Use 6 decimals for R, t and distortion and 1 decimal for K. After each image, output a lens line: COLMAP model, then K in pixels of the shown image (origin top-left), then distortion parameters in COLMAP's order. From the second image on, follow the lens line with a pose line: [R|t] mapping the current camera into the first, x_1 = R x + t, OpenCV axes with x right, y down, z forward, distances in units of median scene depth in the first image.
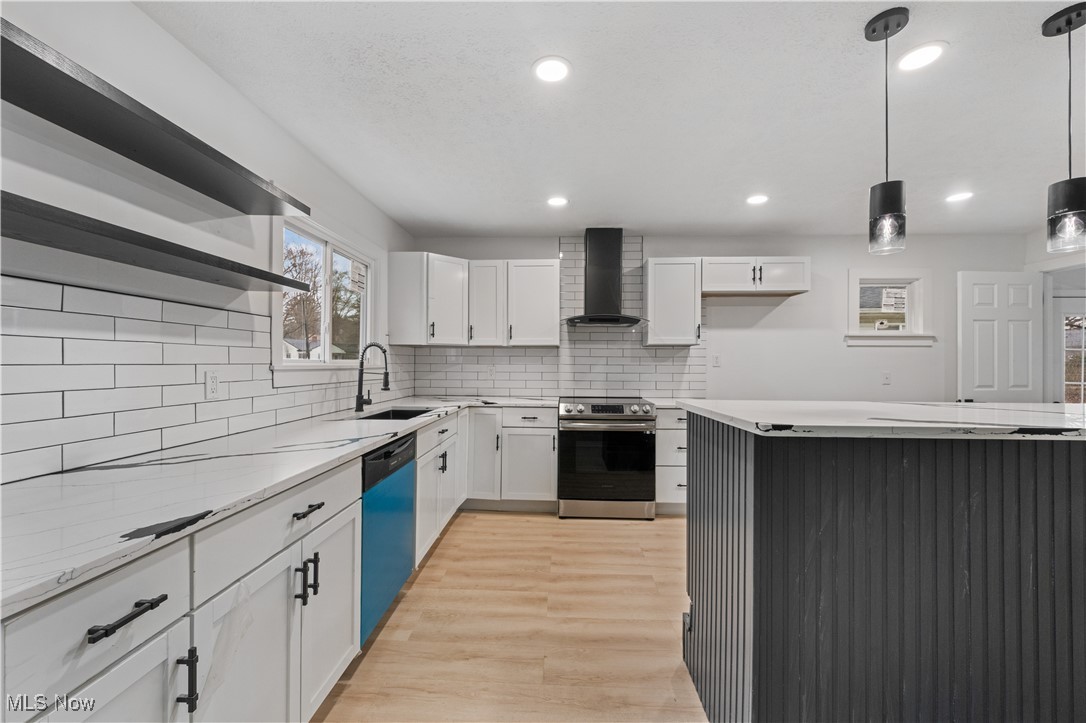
lens RADIAL K [[430.1, 0, 542.3], [0, 430.1, 363.7], [0, 0, 1]] dist [0.000428, 0.000276]
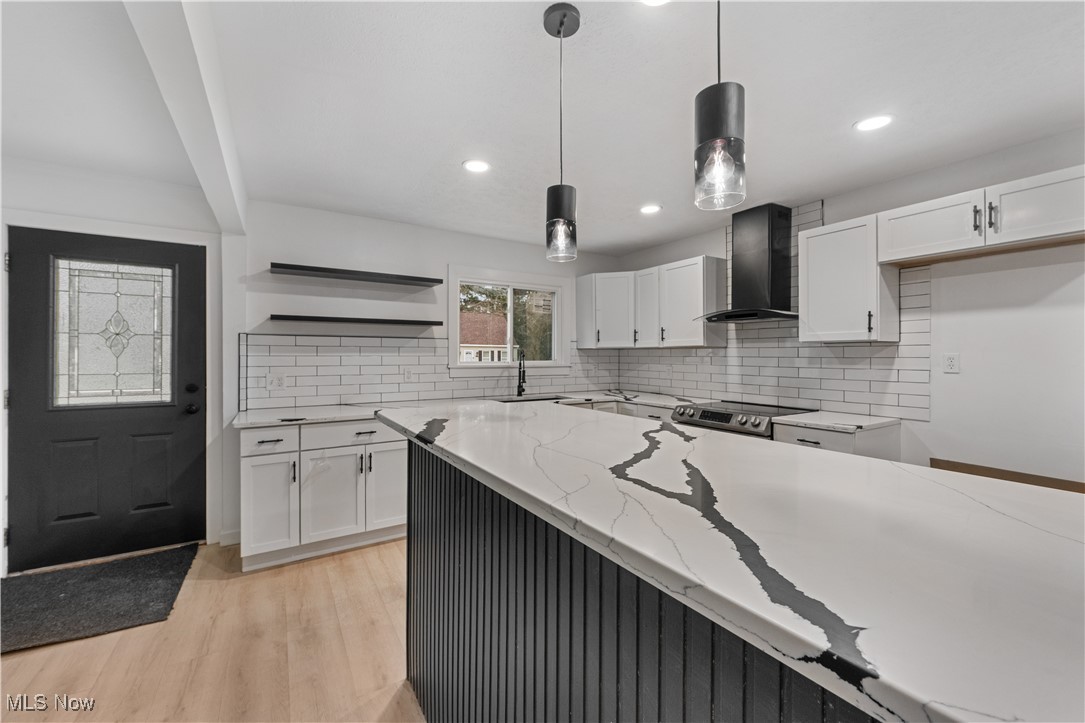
lens RADIAL K [[429.7, 0, 539.7], [0, 429.7, 359.1], [0, 0, 1]] dist [0.000428, 0.000276]
pose [[0.562896, 0.003114, -0.826522, 0.830413], [-0.000328, 0.999994, 0.003544, -0.022393], [0.826528, -0.001723, 0.562894, 0.225897]]
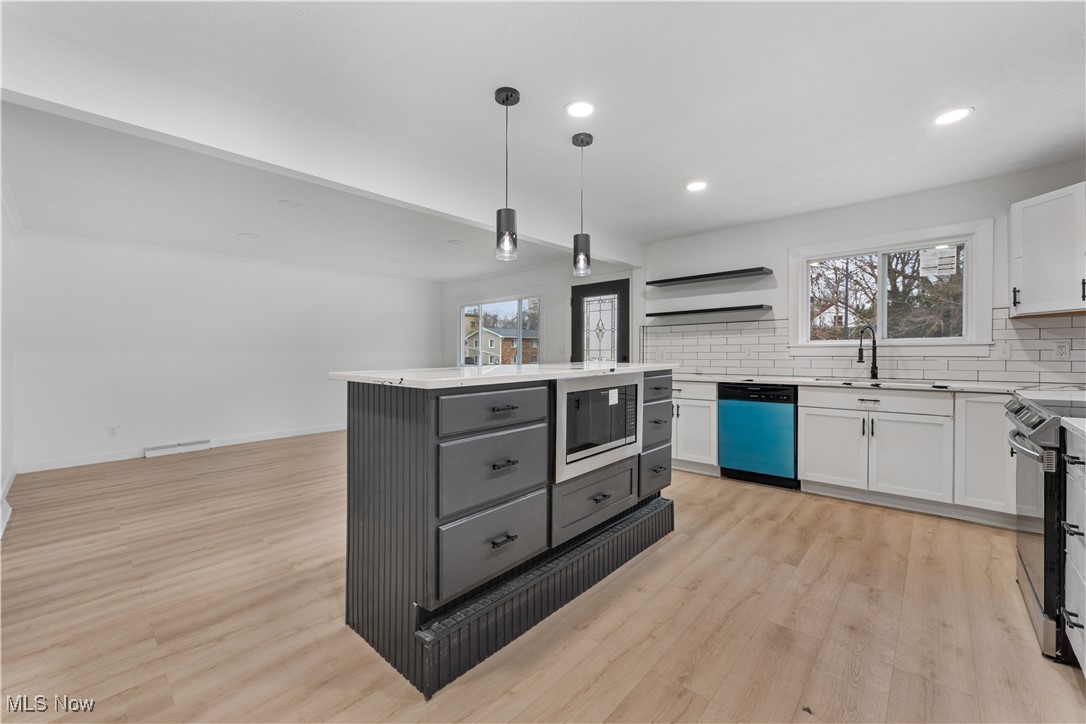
lens RADIAL K [[430.1, 0, 545.8], [0, 430.1, 368.2], [0, 0, 1]] dist [0.000428, 0.000276]
pose [[-0.632843, 0.030846, -0.773665, 1.179412], [0.004901, 0.999346, 0.035835, 0.027199], [0.774265, 0.018887, -0.632580, 1.051256]]
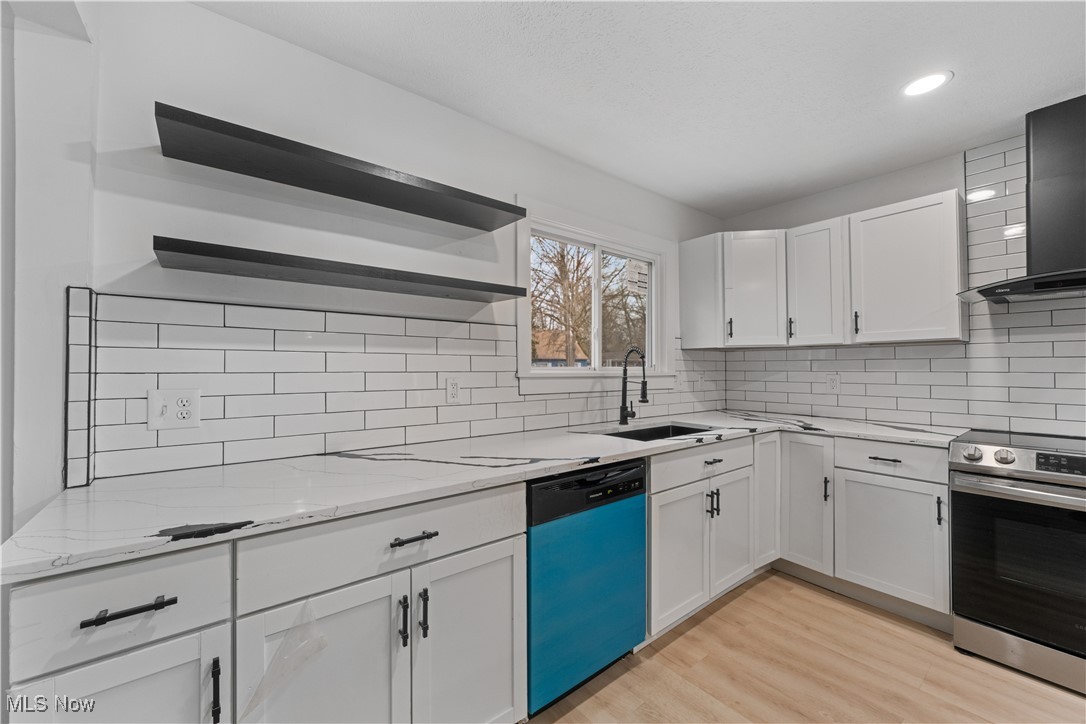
lens RADIAL K [[430.1, 0, 542.8], [0, 430.1, 363.3], [0, 0, 1]] dist [0.000428, 0.000276]
pose [[0.660603, -0.014956, -0.750587, 0.136760], [0.001369, 0.999824, -0.018718, 0.000026], [0.750735, 0.011337, 0.660507, 0.281295]]
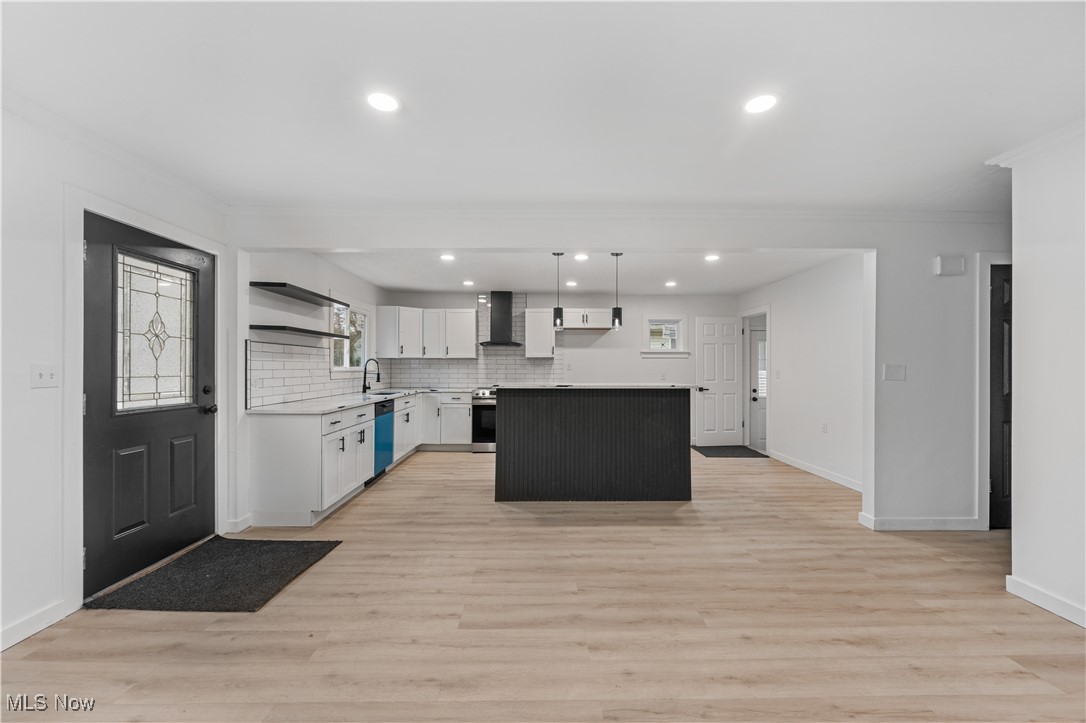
lens RADIAL K [[430.1, 0, 542.8], [0, 430.1, 370.0], [0, 0, 1]] dist [0.000428, 0.000276]
pose [[0.997894, -0.003186, 0.064784, 0.269326], [0.002897, 0.999985, 0.004558, -0.001017], [-0.064797, -0.004361, 0.997889, -1.036278]]
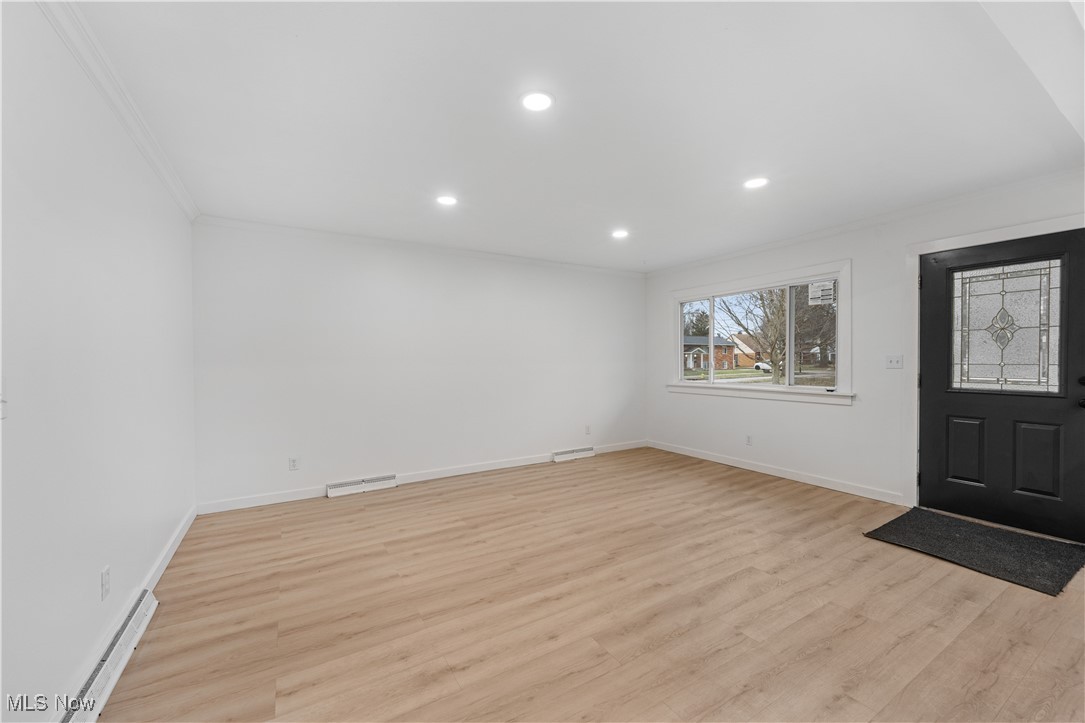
lens RADIAL K [[429.7, 0, 549.4], [0, 429.7, 362.4], [0, 0, 1]] dist [0.000428, 0.000276]
pose [[-0.825285, 0.005790, -0.564687, 1.055068], [0.002140, 0.999972, 0.007126, 0.000552], [0.564713, 0.004673, -0.825274, 0.235112]]
